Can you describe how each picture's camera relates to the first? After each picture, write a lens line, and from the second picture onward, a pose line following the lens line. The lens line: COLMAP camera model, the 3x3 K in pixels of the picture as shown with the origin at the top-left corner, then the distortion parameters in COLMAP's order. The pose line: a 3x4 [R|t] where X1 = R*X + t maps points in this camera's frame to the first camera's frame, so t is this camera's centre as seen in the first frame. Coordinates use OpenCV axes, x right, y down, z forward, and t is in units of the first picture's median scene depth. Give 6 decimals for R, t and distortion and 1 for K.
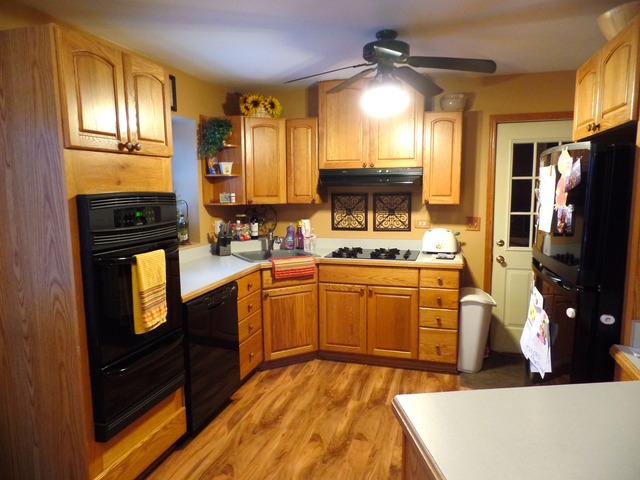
lens RADIAL K [[442.4, 0, 321.2], [0, 442.4, 241.5], [0, 0, 1]] dist [0.007060, 0.000338]
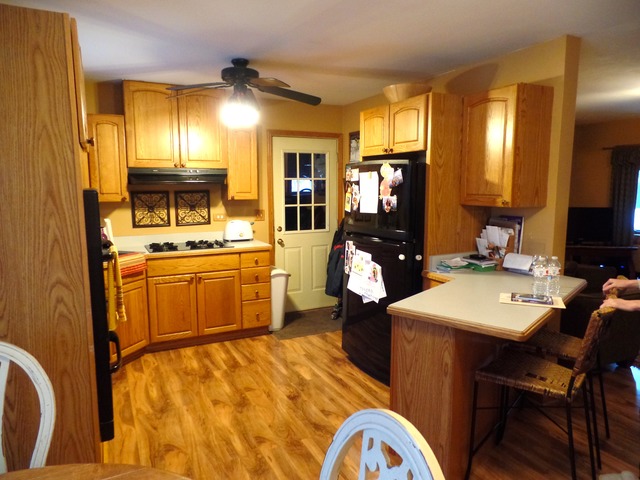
lens RADIAL K [[442.4, 0, 320.8], [0, 442.4, 242.5], [0, 0, 1]] dist [0.007060, 0.000338]
pose [[0.731577, -0.082545, 0.676743, -0.421253], [0.080708, 0.996149, 0.034257, 0.008752], [-0.676965, 0.029557, 0.735422, -0.034141]]
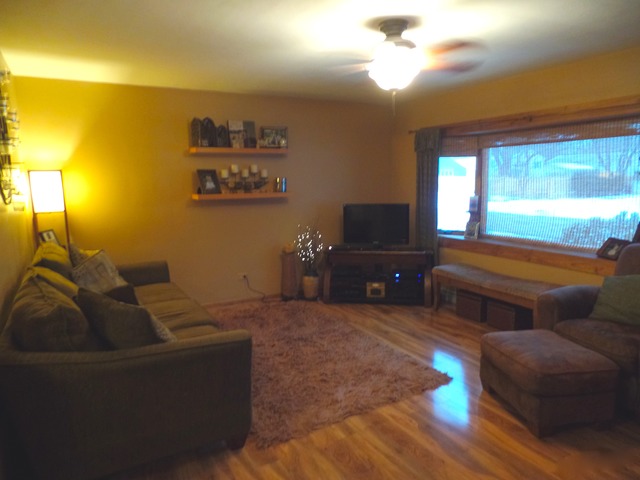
lens RADIAL K [[442.4, 0, 321.3], [0, 442.4, 243.6], [0, 0, 1]] dist [0.007060, 0.000338]
pose [[0.704632, -0.109469, 0.701078, 0.375830], [0.101302, 0.993427, 0.053303, 0.046280], [-0.702305, 0.033461, 0.711089, -0.333441]]
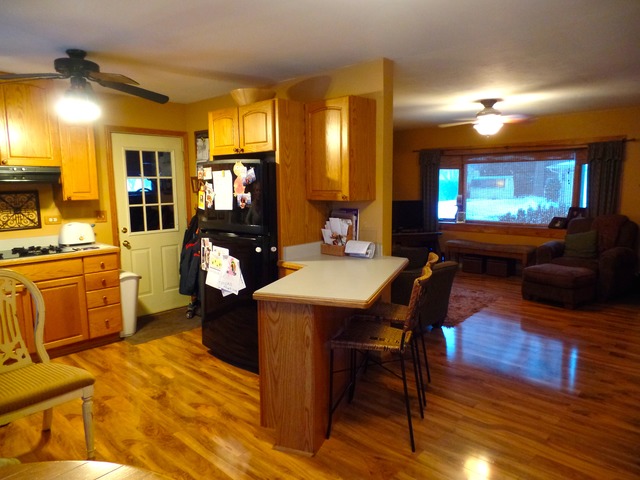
lens RADIAL K [[442.4, 0, 320.7], [0, 442.4, 241.5], [0, 0, 1]] dist [0.007060, 0.000338]
pose [[0.447050, -0.116058, 0.886948, -0.488997], [0.117292, 0.990592, 0.070500, 0.012478], [-0.886786, 0.072515, 0.456456, -0.047434]]
